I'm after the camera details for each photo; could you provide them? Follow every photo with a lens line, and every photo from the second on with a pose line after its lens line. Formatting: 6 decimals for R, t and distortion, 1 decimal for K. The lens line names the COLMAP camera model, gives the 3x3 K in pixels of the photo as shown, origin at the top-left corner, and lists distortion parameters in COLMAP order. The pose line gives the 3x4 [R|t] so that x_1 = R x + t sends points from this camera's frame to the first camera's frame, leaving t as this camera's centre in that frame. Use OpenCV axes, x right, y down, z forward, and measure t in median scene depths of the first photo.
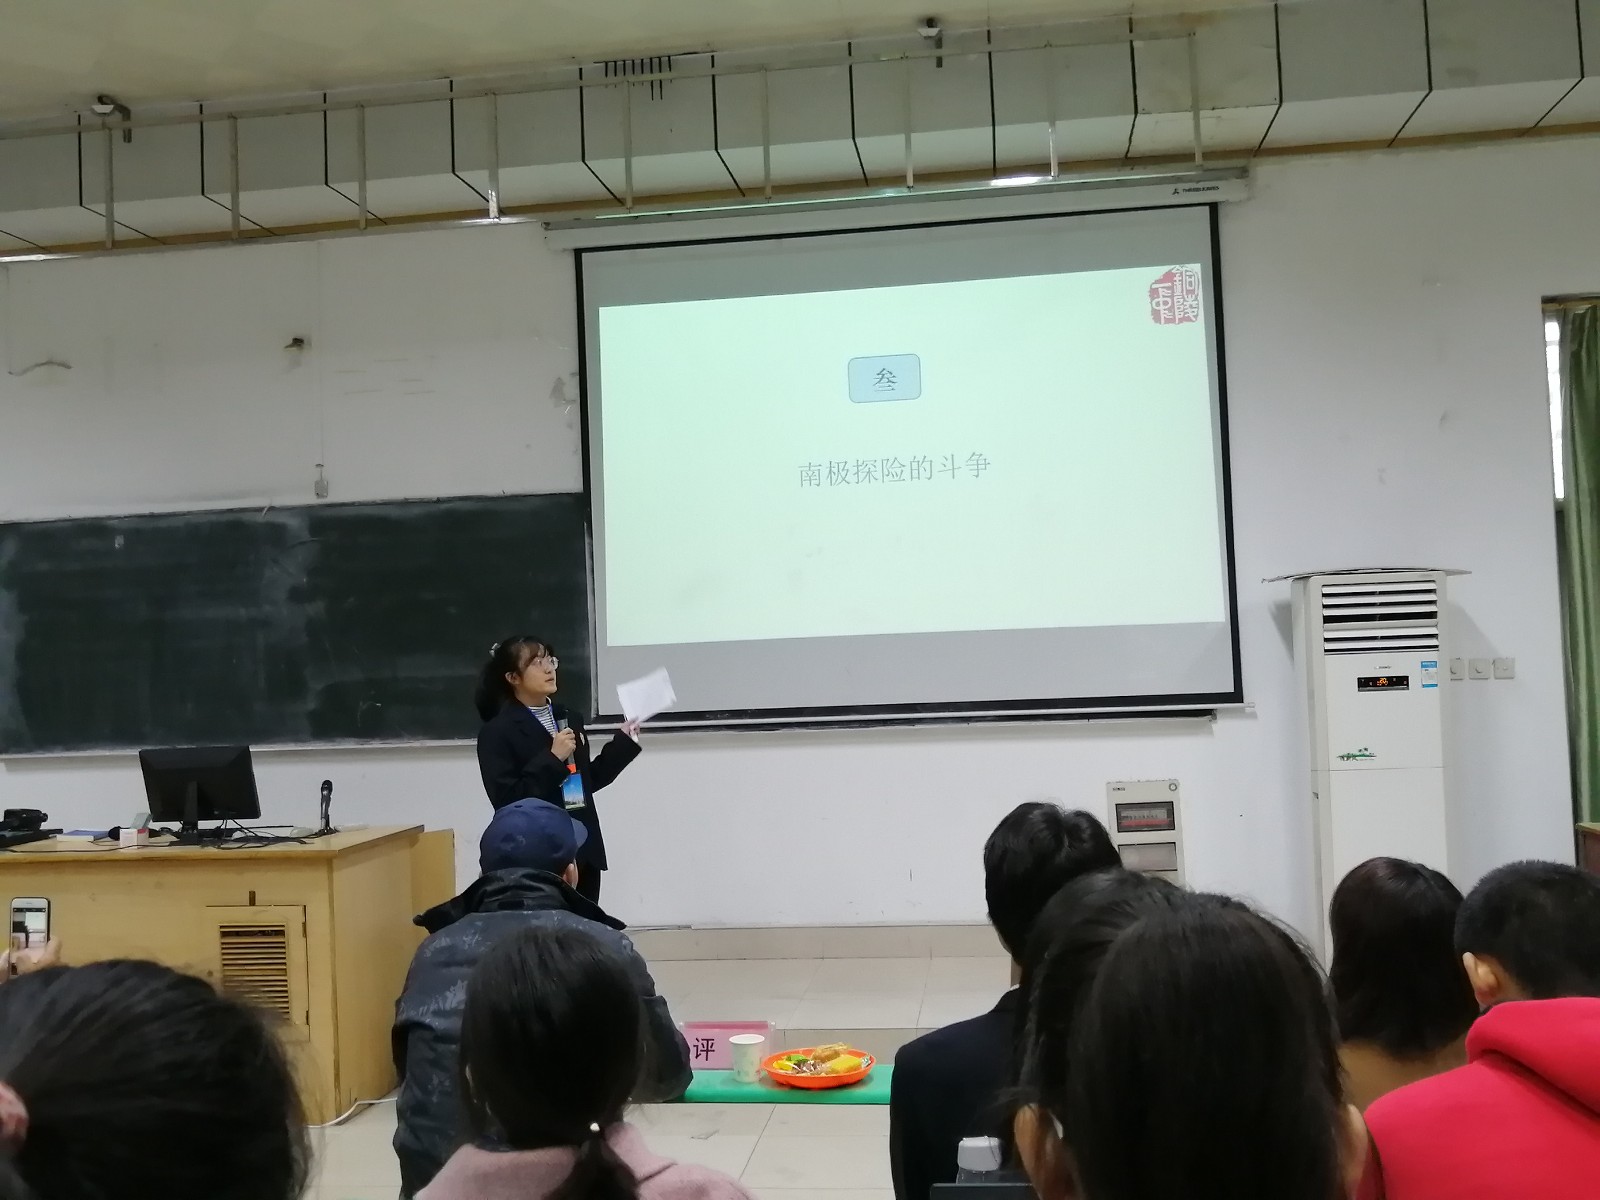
lens RADIAL K [[1451.5, 0, 800.9], [0, 1451.5, 598.5], [0, 0, 1]] dist [0.005825, 0.000000]
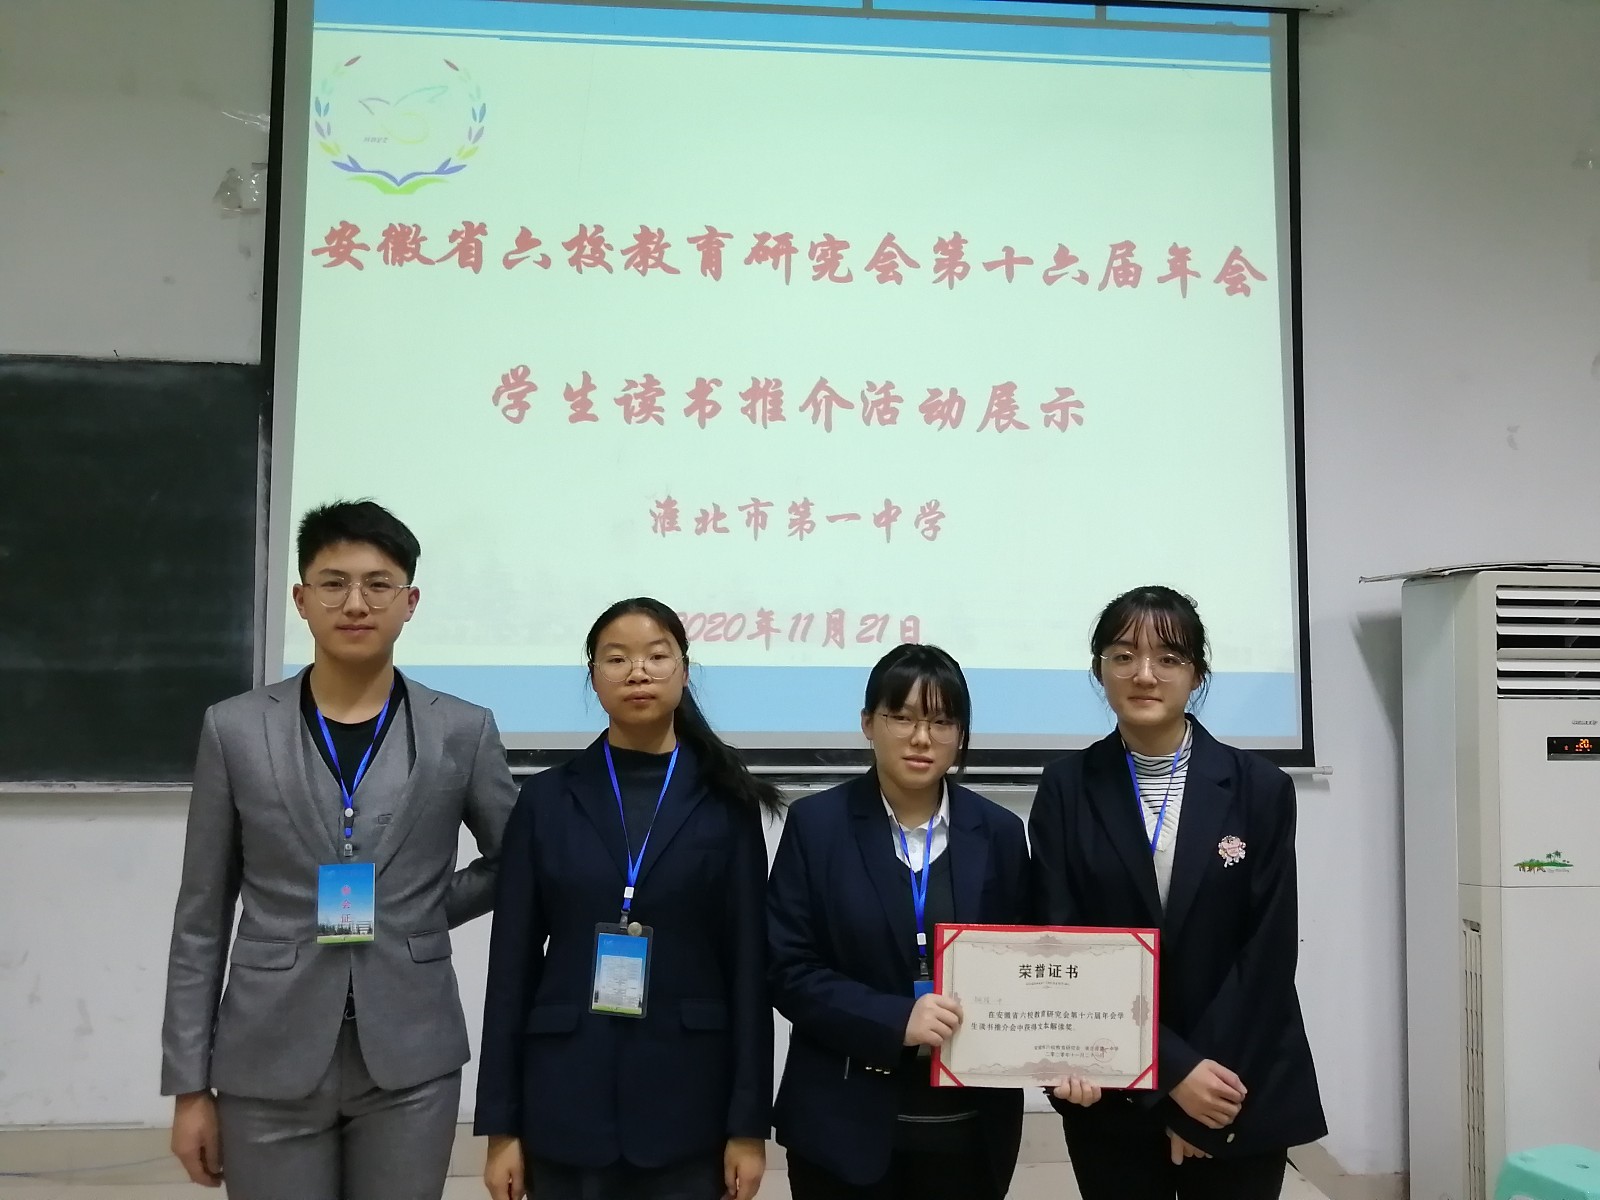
lens RADIAL K [[1252.6, 0, 803.7], [0, 1252.6, 603.1], [0, 0, 1]] dist [-0.015361, -0.007827]
pose [[0.977467, 0.058572, 0.202798, -0.037802], [-0.053667, 0.998120, -0.029606, 0.029669], [-0.204151, 0.018056, 0.978773, 0.537518]]
